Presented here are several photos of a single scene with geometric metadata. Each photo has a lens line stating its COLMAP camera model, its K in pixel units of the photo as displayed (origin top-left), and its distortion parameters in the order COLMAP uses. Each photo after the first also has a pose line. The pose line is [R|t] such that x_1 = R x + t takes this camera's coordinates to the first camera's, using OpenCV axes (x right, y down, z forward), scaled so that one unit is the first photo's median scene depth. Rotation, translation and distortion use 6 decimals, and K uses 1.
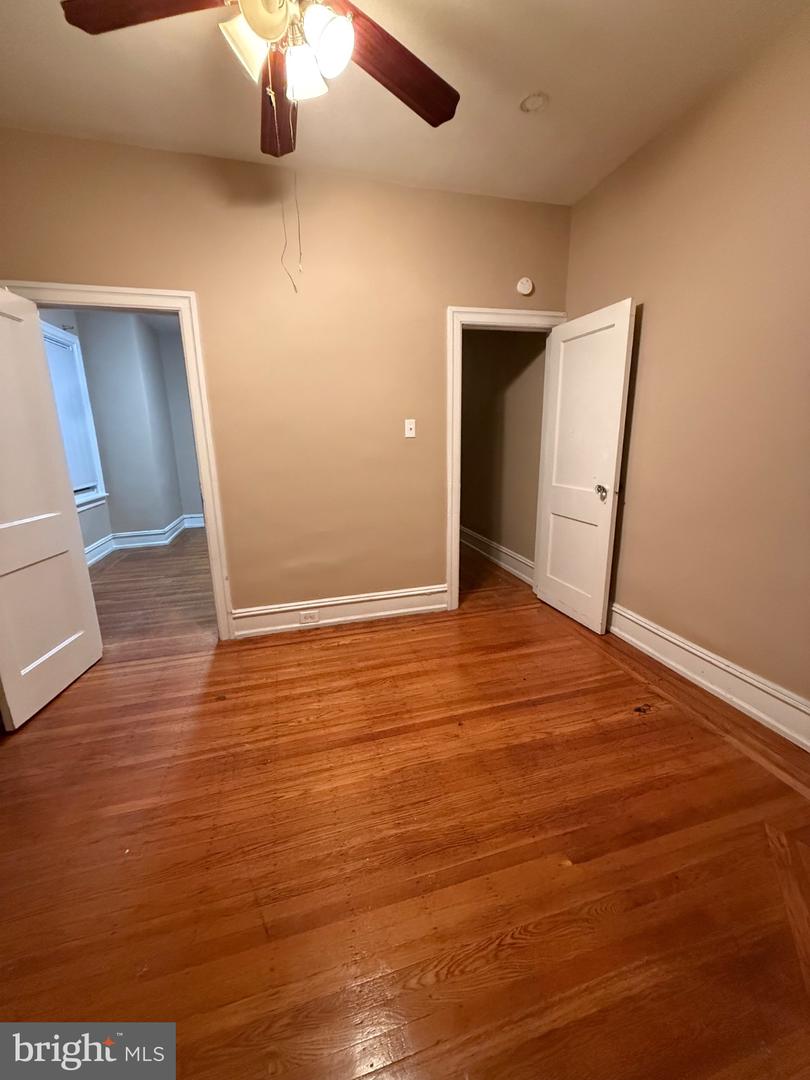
lens RADIAL K [[432.3, 0, 406.6], [0, 432.3, 538.1], [0, 0, 1]] dist [0.002334, 0.000100]
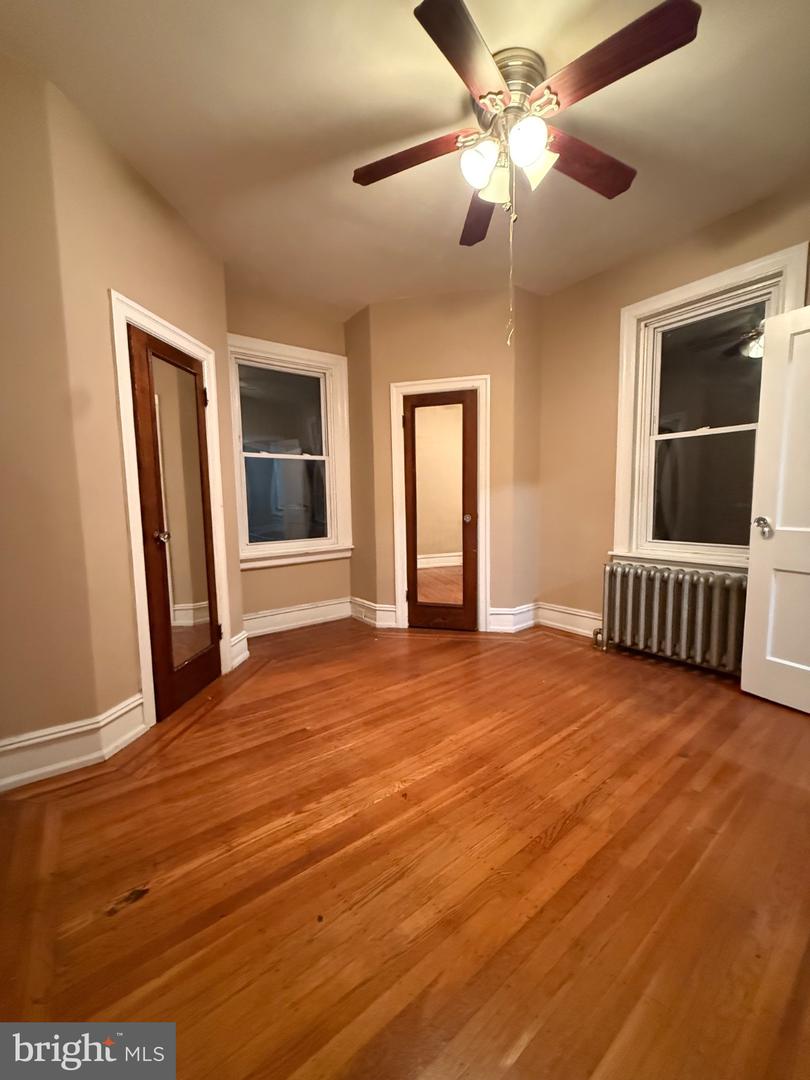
lens RADIAL K [[432.3, 0, 406.1], [0, 432.3, 543.2], [0, 0, 1]] dist [0.002334, 0.000100]
pose [[-0.926298, 0.076652, -0.368912, 0.377423], [-0.049185, 0.946113, 0.320081, -0.283243], [0.373568, 0.314635, -0.872612, 1.520169]]
